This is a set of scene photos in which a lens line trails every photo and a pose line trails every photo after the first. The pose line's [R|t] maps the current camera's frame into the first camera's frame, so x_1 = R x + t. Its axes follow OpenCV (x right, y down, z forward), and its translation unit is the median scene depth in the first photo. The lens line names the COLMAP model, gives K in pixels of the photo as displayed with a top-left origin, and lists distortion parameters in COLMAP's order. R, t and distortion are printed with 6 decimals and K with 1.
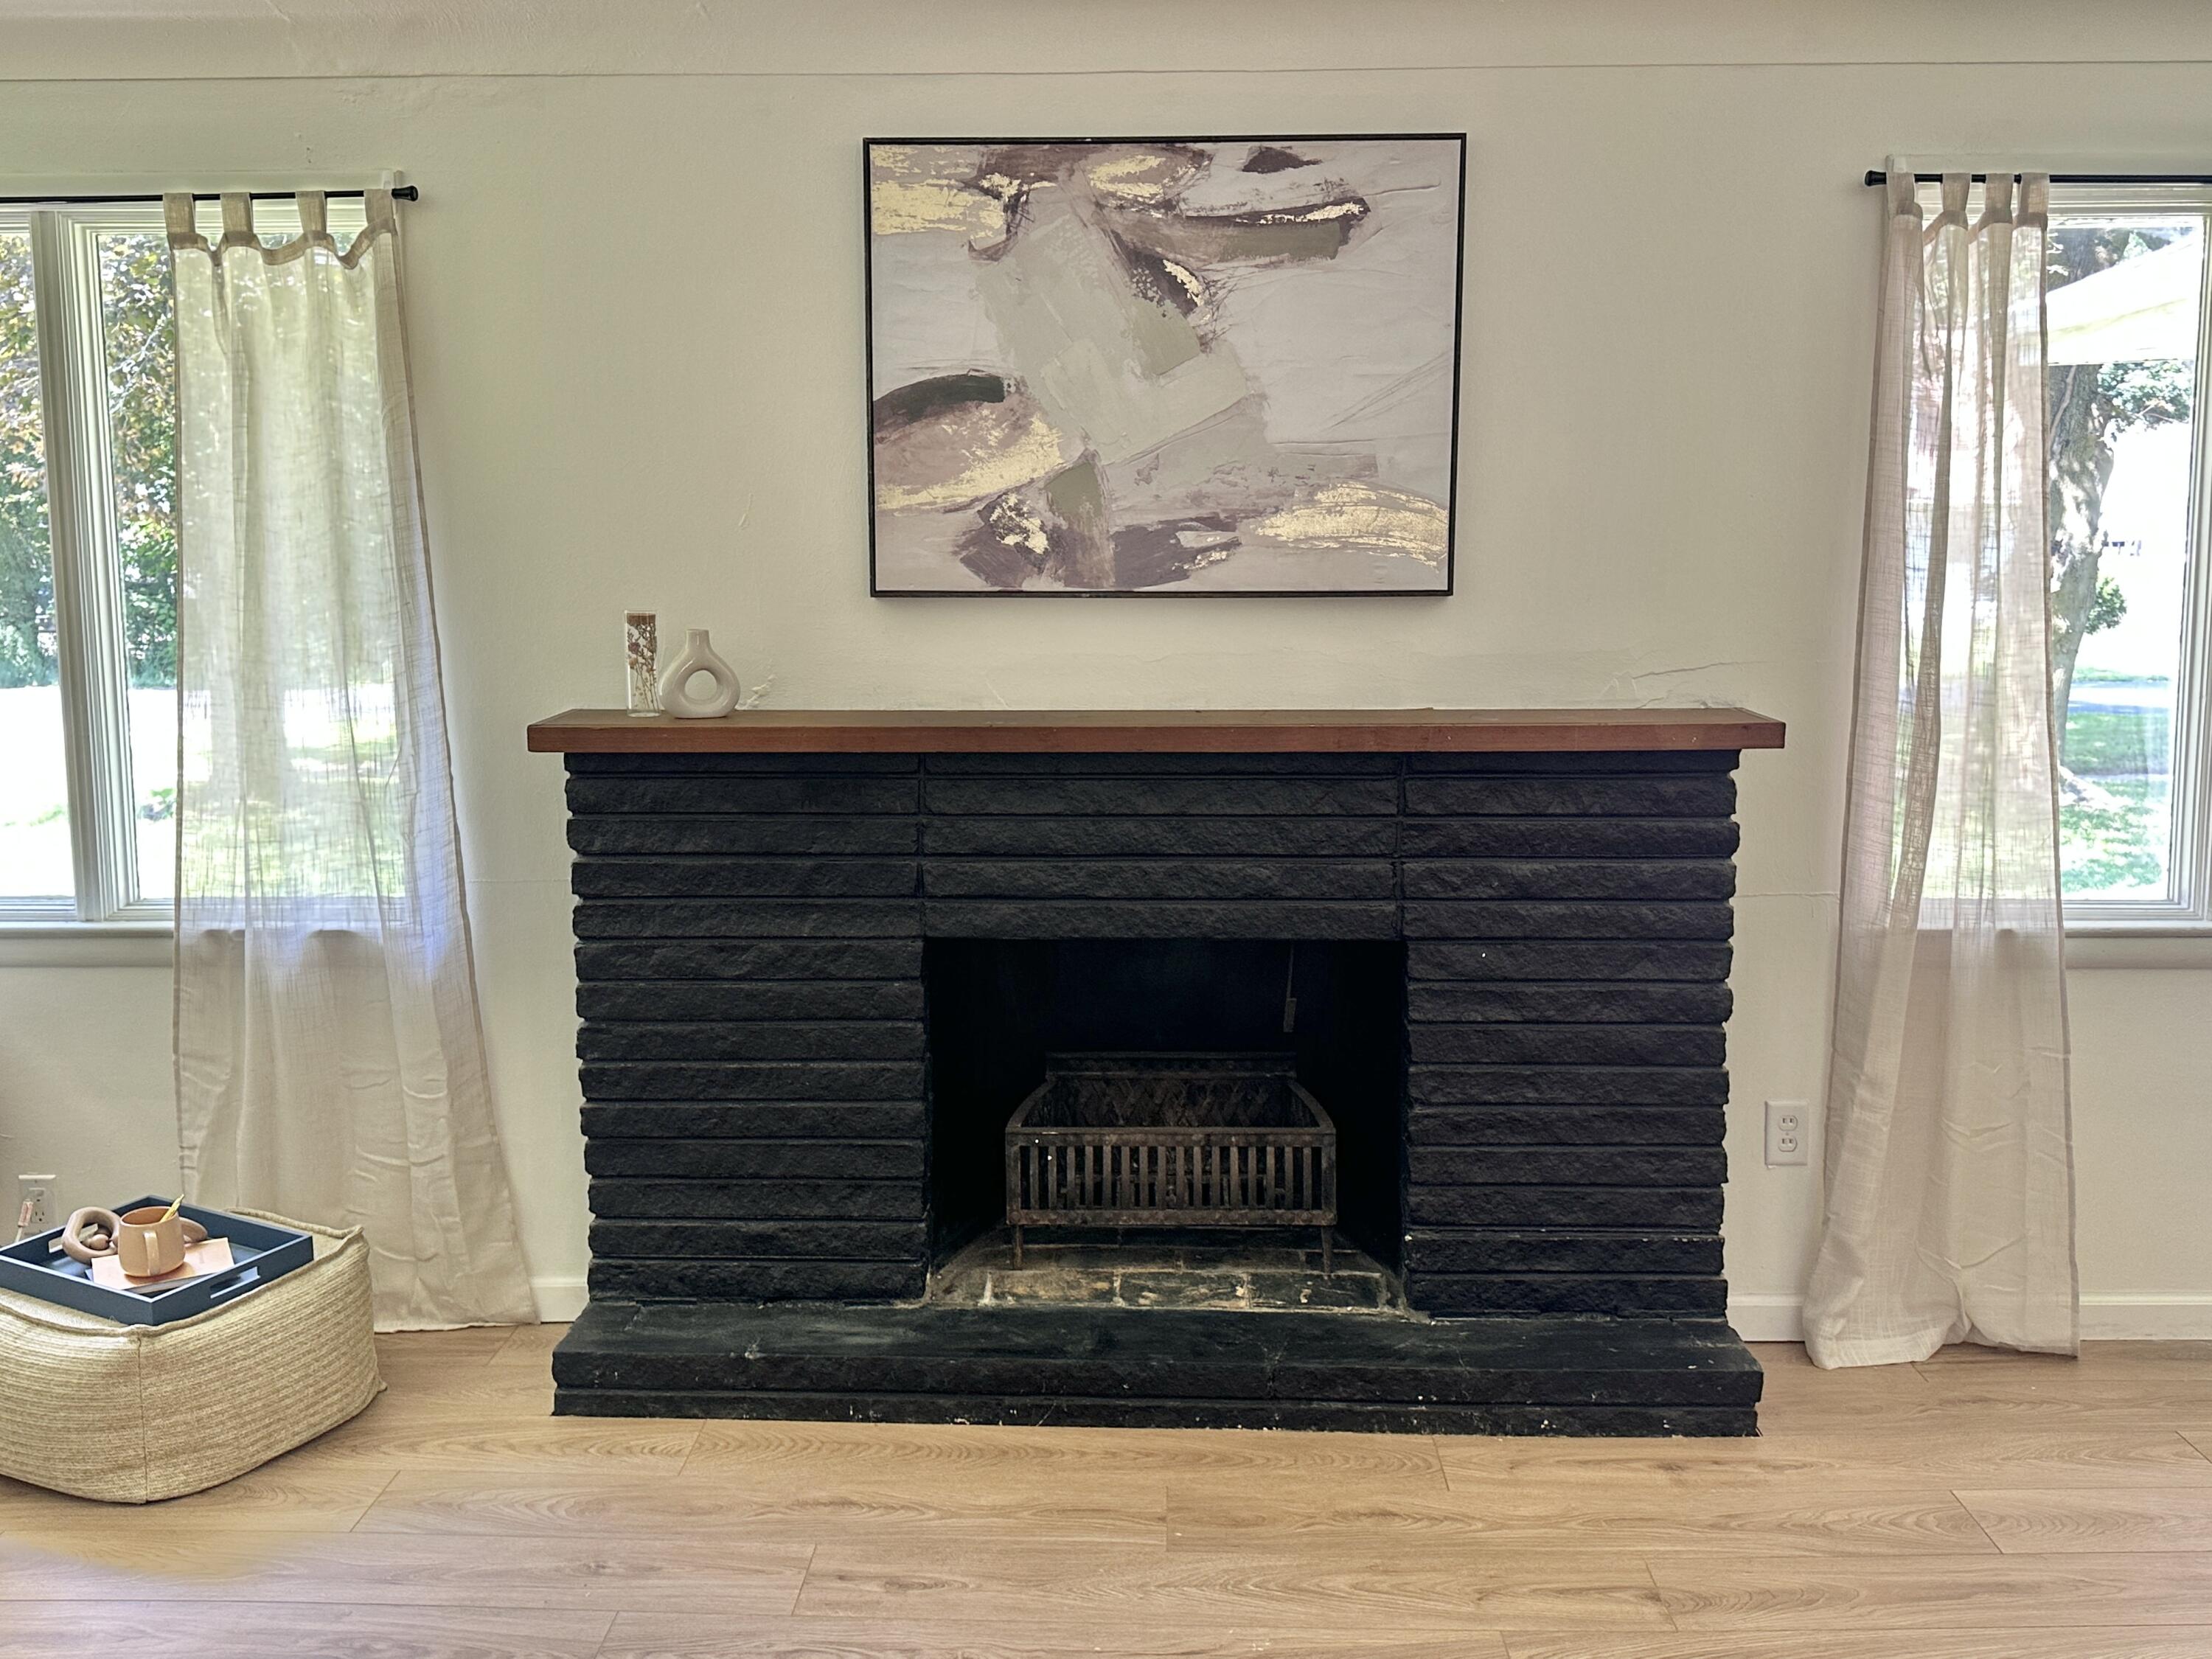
lens RADIAL K [[2065.9, 0, 1106.1], [0, 2065.9, 779.2], [0, 0, 1]] dist [0.113713, -0.205522]
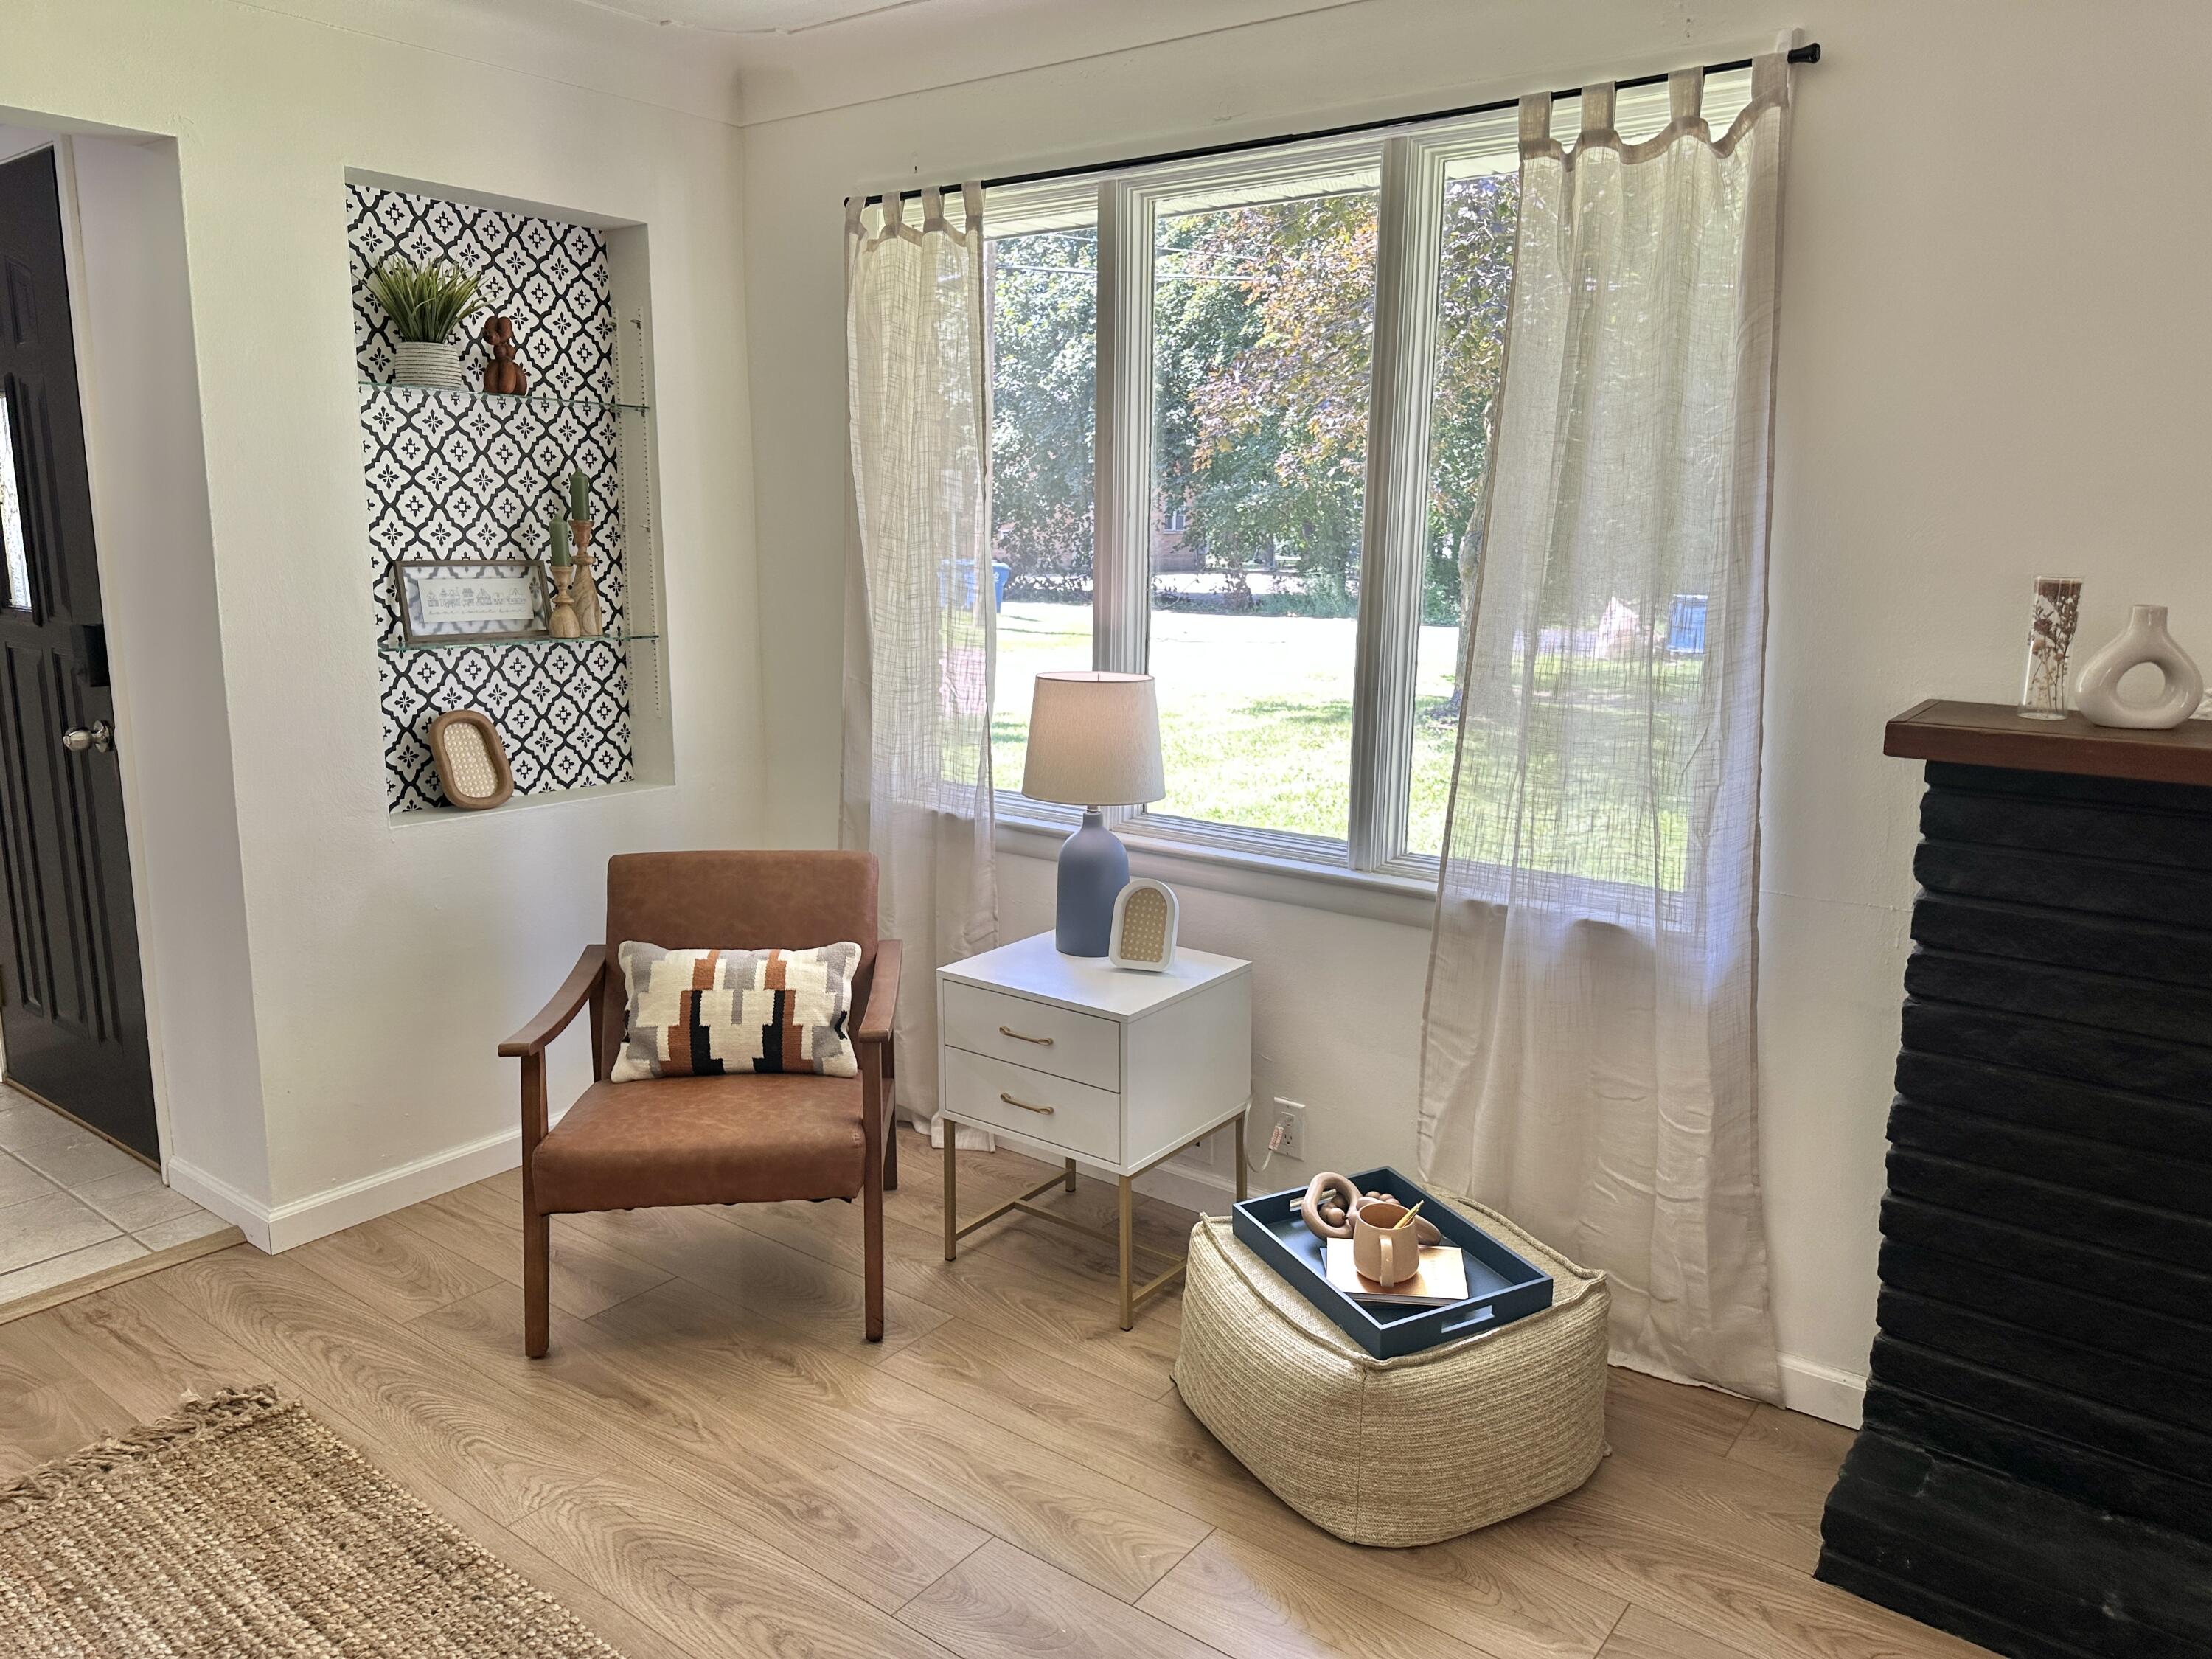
lens RADIAL K [[1544.5, 0, 1097.3], [0, 1544.5, 809.1], [0, 0, 1]] dist [0.093630, -0.148915]
pose [[0.808933, 0.127078, -0.574002, -0.169304], [-0.088166, 0.991540, 0.095265, -0.022152], [0.581252, -0.026455, 0.813294, 0.334999]]
